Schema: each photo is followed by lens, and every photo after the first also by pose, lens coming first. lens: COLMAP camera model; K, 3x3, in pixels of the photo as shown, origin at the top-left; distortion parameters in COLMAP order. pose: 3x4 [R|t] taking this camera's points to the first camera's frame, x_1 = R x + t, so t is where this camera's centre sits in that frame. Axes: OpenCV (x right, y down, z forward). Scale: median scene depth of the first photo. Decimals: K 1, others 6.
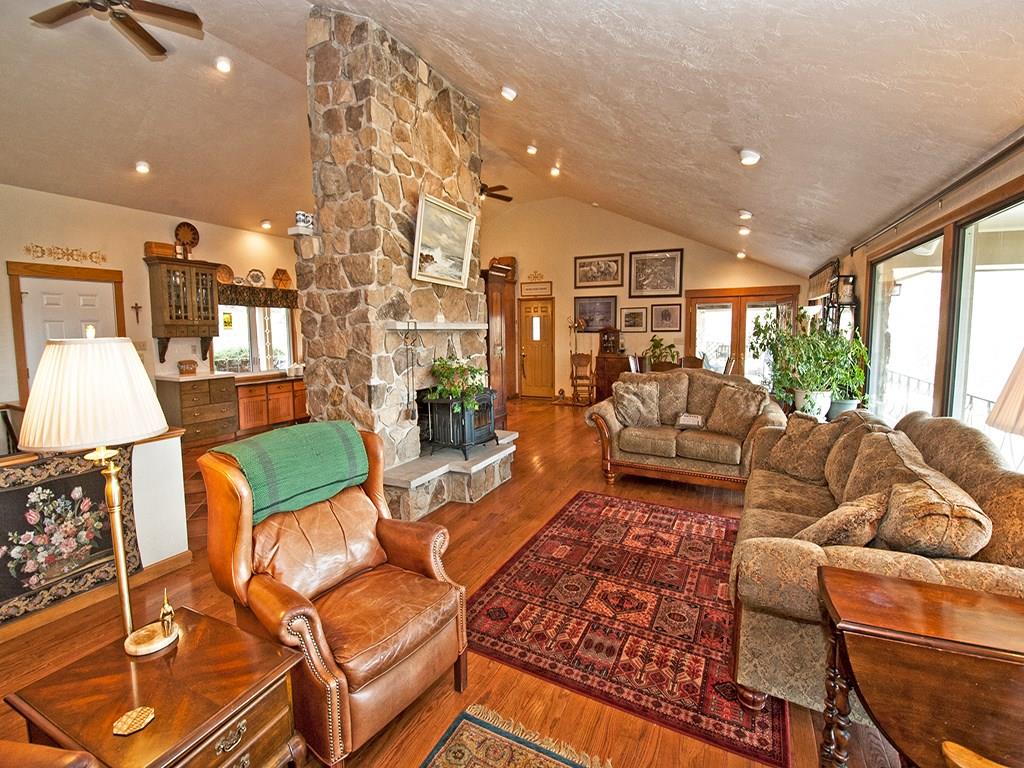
lens RADIAL K [[447.7, 0, 521.7], [0, 447.7, 361.8], [0, 0, 1]] dist [0.001212, -0.000123]
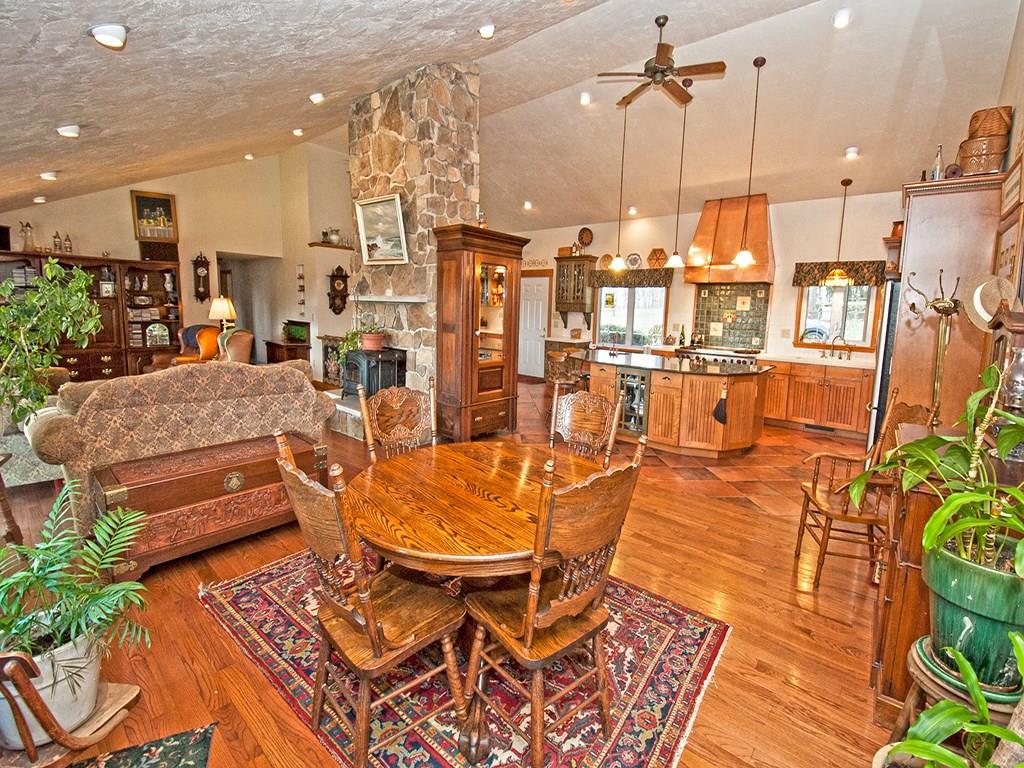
lens RADIAL K [[447.7, 0, 521.7], [0, 447.7, 361.8], [0, 0, 1]] dist [0.001212, -0.000123]
pose [[-0.252677, 0.118351, -0.960285, 0.664009], [-0.098577, 0.984177, 0.147234, -0.091116], [0.962516, 0.131864, -0.237012, 1.199070]]
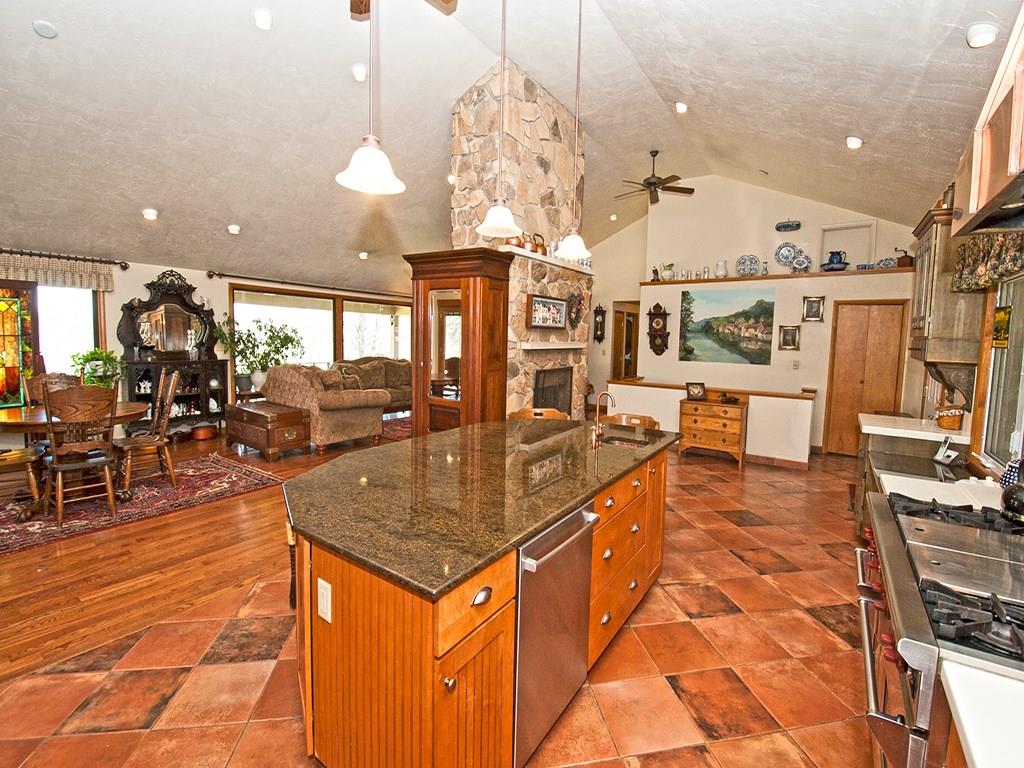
lens RADIAL K [[444.6, 0, 518.9], [0, 444.6, 373.8], [0, 0, 1]] dist [-0.000673, -0.000553]
pose [[-0.986034, -0.035602, 0.162692, -0.325763], [-0.009618, 0.987426, 0.157791, -0.119435], [-0.166264, 0.154022, -0.973978, 1.607800]]
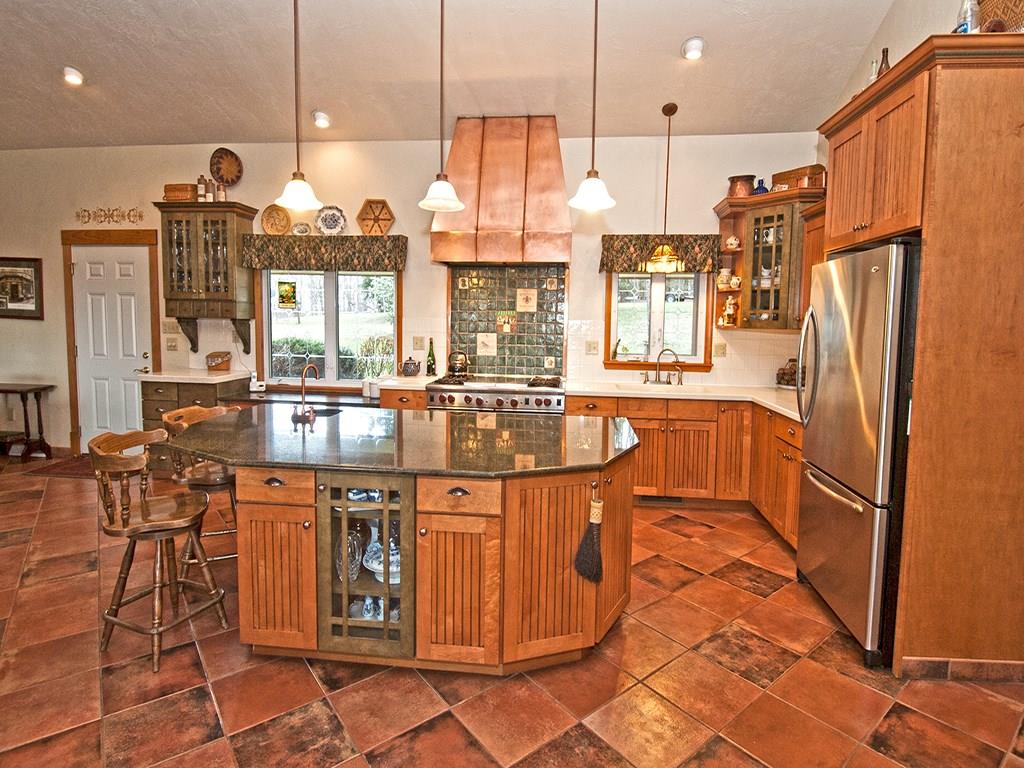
lens RADIAL K [[531.1, 0, 519.2], [0, 531.1, 359.3], [0, 0, 1]] dist [0.011831, -0.000605]
pose [[0.330896, 0.083183, -0.939994, 0.184429], [-0.089303, 0.994397, 0.056561, -0.080507], [0.939432, 0.065228, 0.336471, 1.175927]]
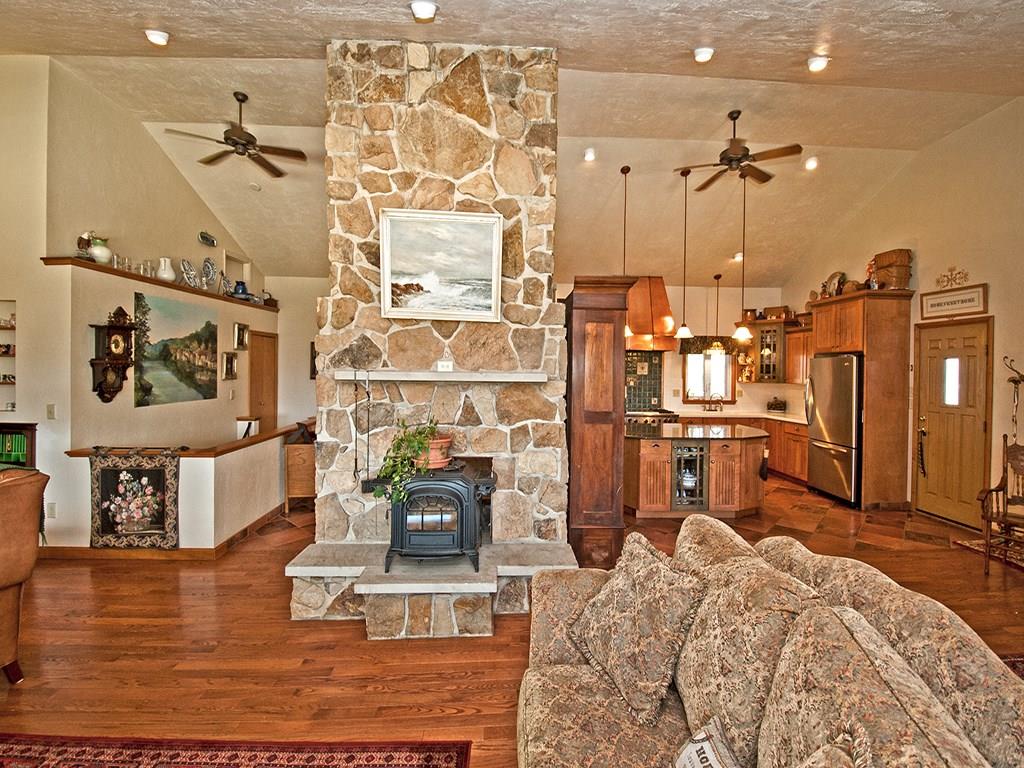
lens RADIAL K [[444.6, 0, 518.9], [0, 444.6, 373.8], [0, 0, 1]] dist [-0.000673, -0.000553]
pose [[0.474707, 0.020236, -0.879911, 0.375957], [-0.078941, 0.996685, -0.019667, -0.057048], [0.876596, 0.078798, 0.474731, 0.548549]]
